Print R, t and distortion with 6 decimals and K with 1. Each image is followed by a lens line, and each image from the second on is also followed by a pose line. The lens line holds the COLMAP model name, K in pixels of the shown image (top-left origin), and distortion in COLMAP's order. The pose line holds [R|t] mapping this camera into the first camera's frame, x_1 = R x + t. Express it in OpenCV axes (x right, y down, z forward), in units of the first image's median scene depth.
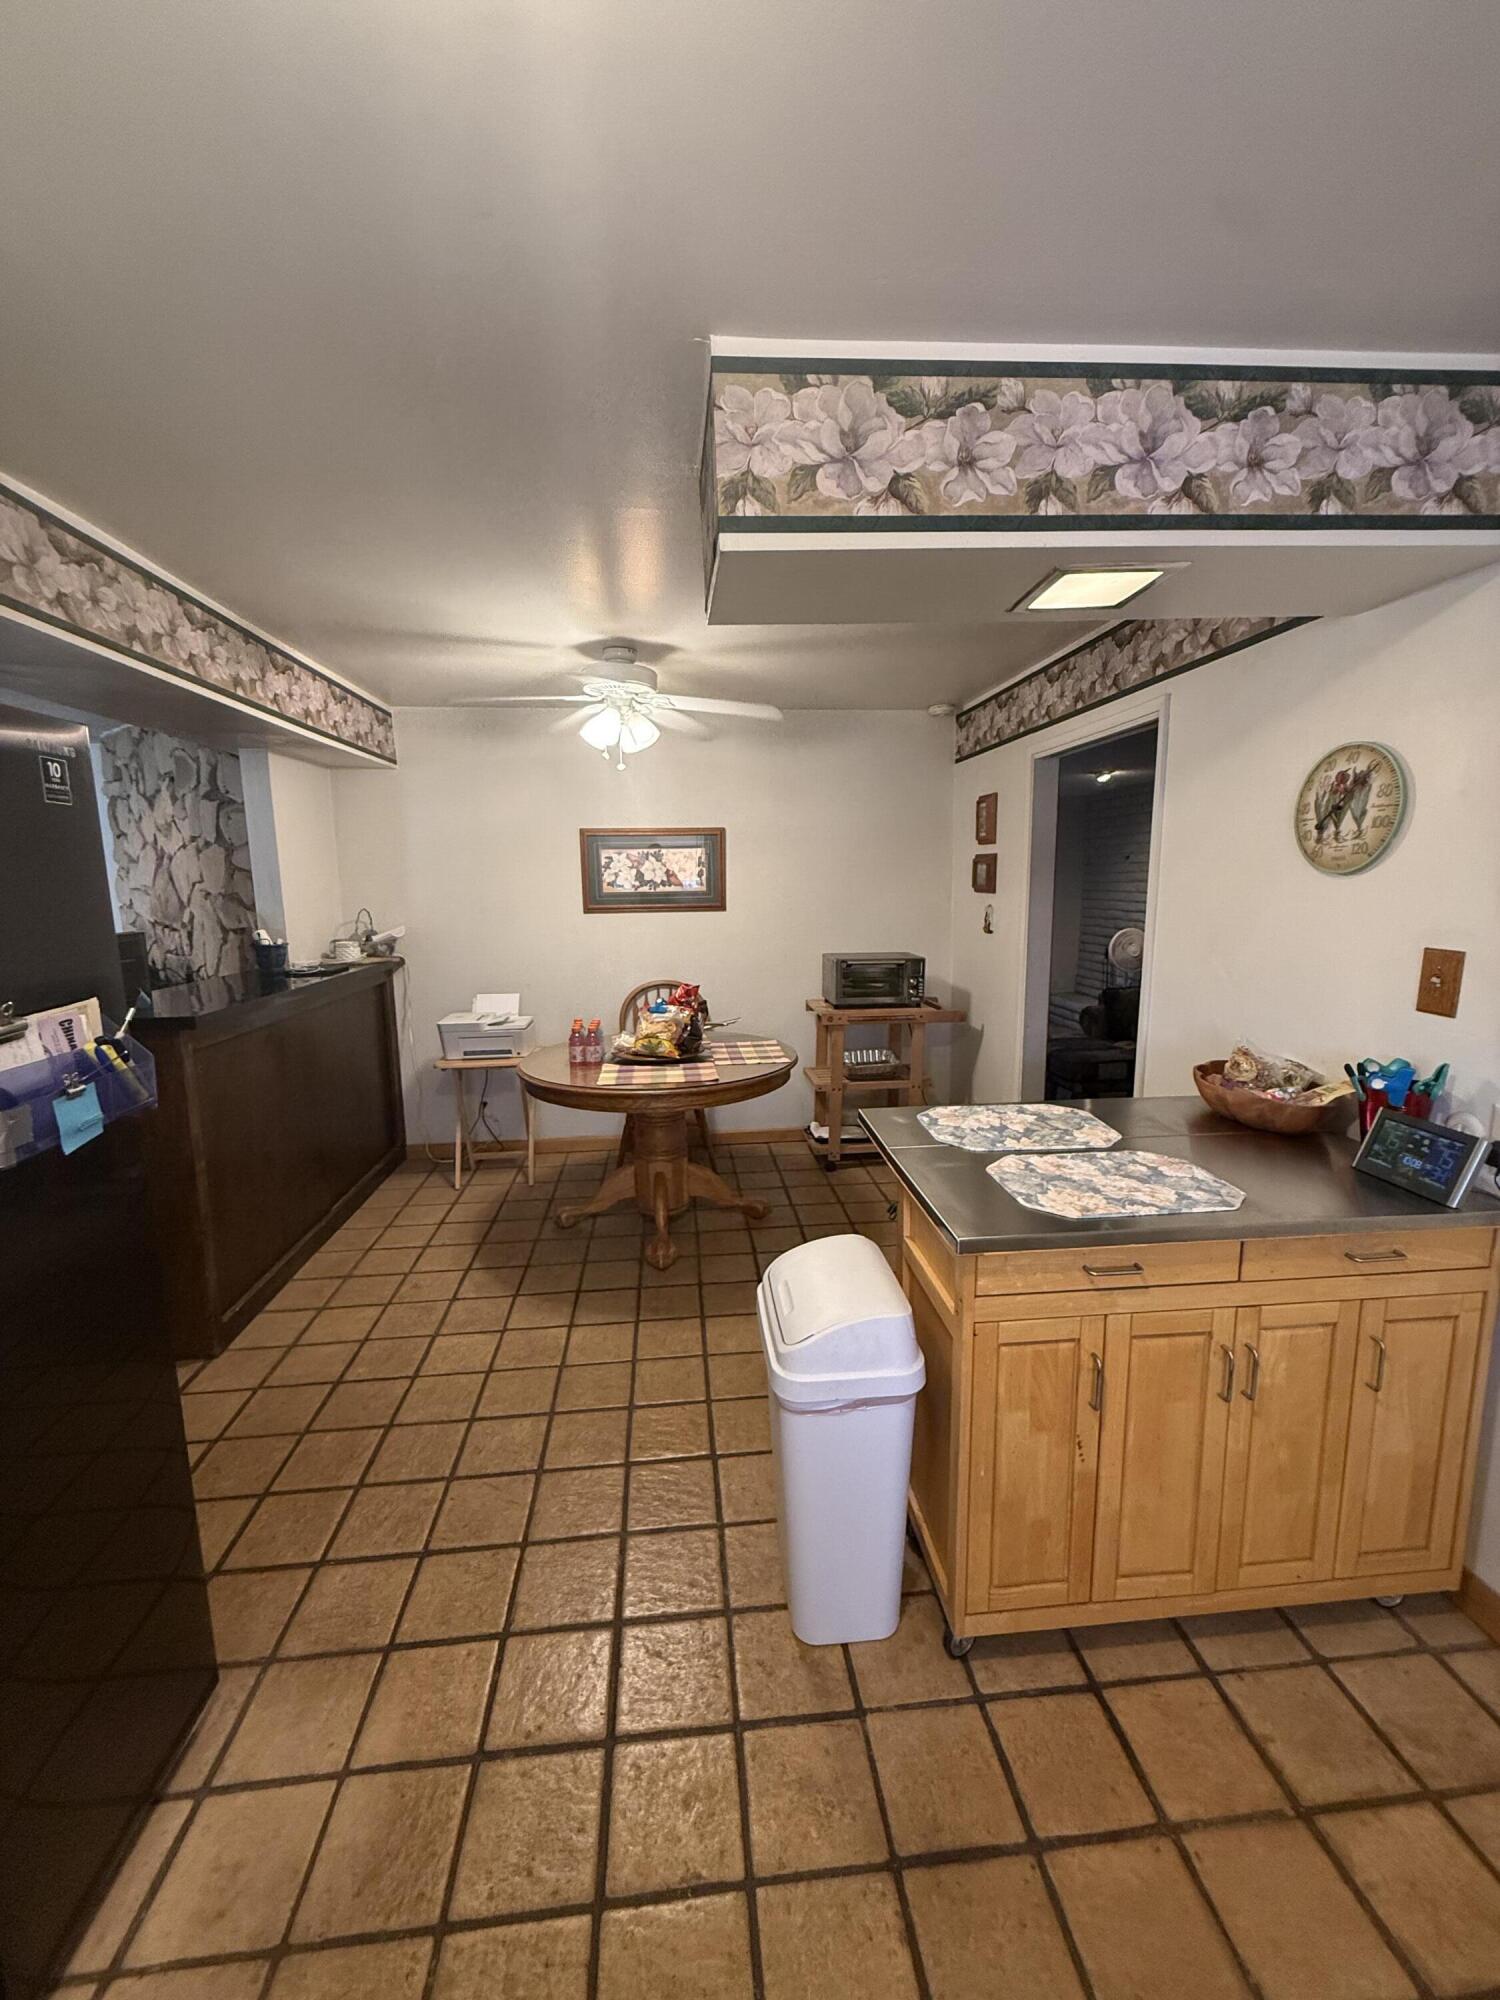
lens RADIAL K [[801.8, 0, 743.2], [0, 801.8, 1001.2], [0, 0, 1]] dist [0.000349, -0.000017]
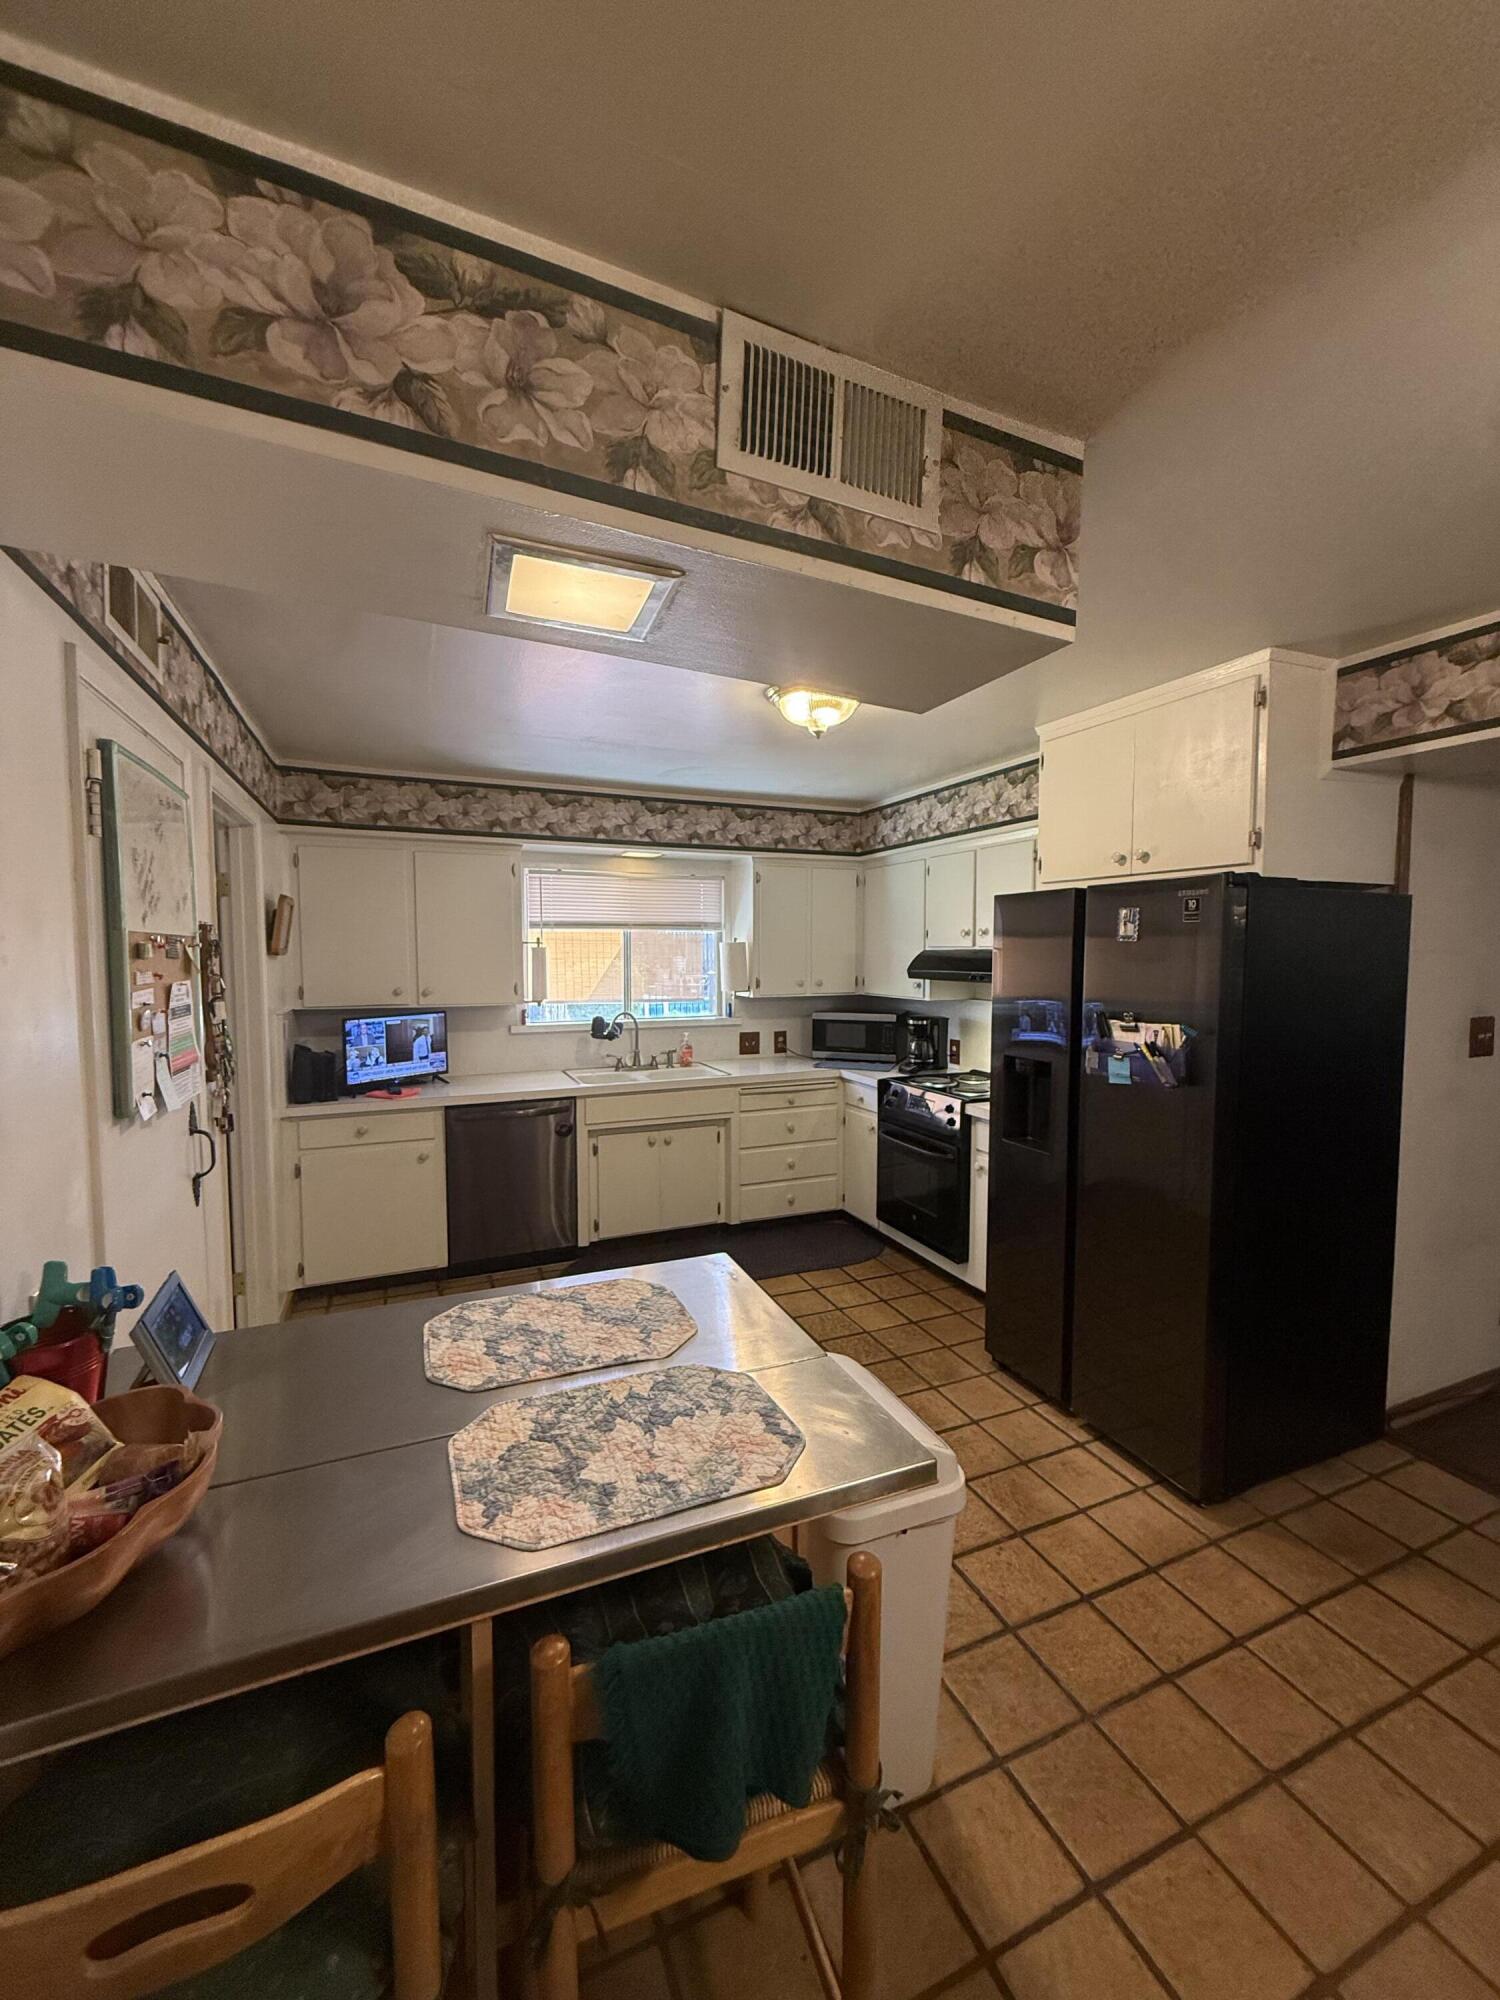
lens RADIAL K [[801.8, 0, 761.2], [0, 801.8, 1006.5], [0, 0, 1]] dist [0.000349, -0.000017]
pose [[-0.951824, 0.040260, -0.303992, 0.474010], [-0.024222, 0.978375, 0.205414, -0.293846], [0.305688, 0.202881, -0.930266, 1.732827]]
